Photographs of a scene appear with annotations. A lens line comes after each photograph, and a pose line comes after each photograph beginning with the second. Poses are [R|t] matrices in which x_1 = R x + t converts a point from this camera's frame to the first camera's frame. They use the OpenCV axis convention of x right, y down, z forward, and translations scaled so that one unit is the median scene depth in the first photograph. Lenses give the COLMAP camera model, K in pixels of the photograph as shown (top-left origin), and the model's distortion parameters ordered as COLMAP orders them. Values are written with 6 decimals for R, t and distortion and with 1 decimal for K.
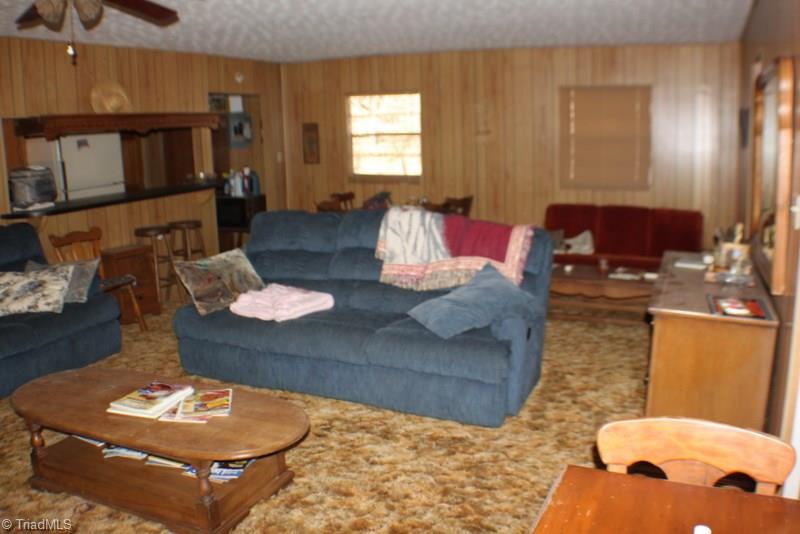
lens RADIAL K [[688.2, 0, 400.0], [0, 688.2, 267.0], [0, 0, 1]] dist [-0.204940, 0.108254]
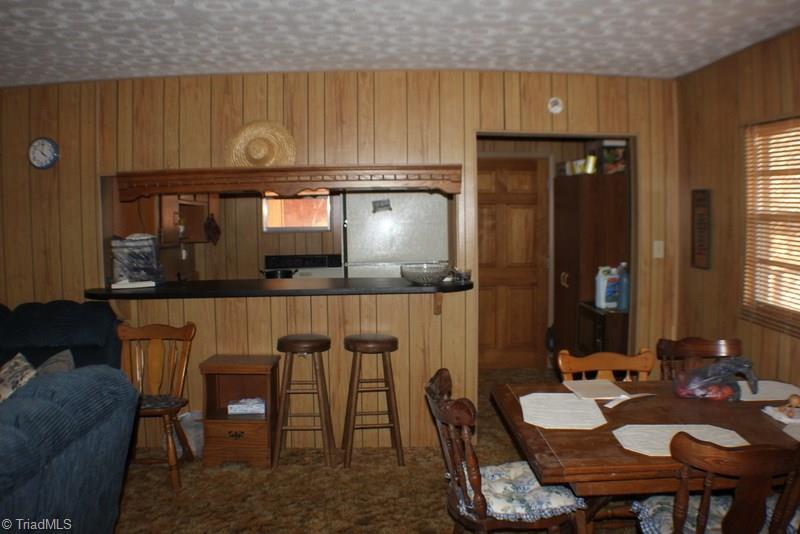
lens RADIAL K [[688.2, 0, 400.0], [0, 688.2, 267.0], [0, 0, 1]] dist [-0.204940, 0.108254]
pose [[0.440454, 0.107966, -0.891260, 0.239422], [-0.180729, 0.983082, 0.029774, -0.146738], [0.879396, 0.147963, 0.452515, 0.674000]]
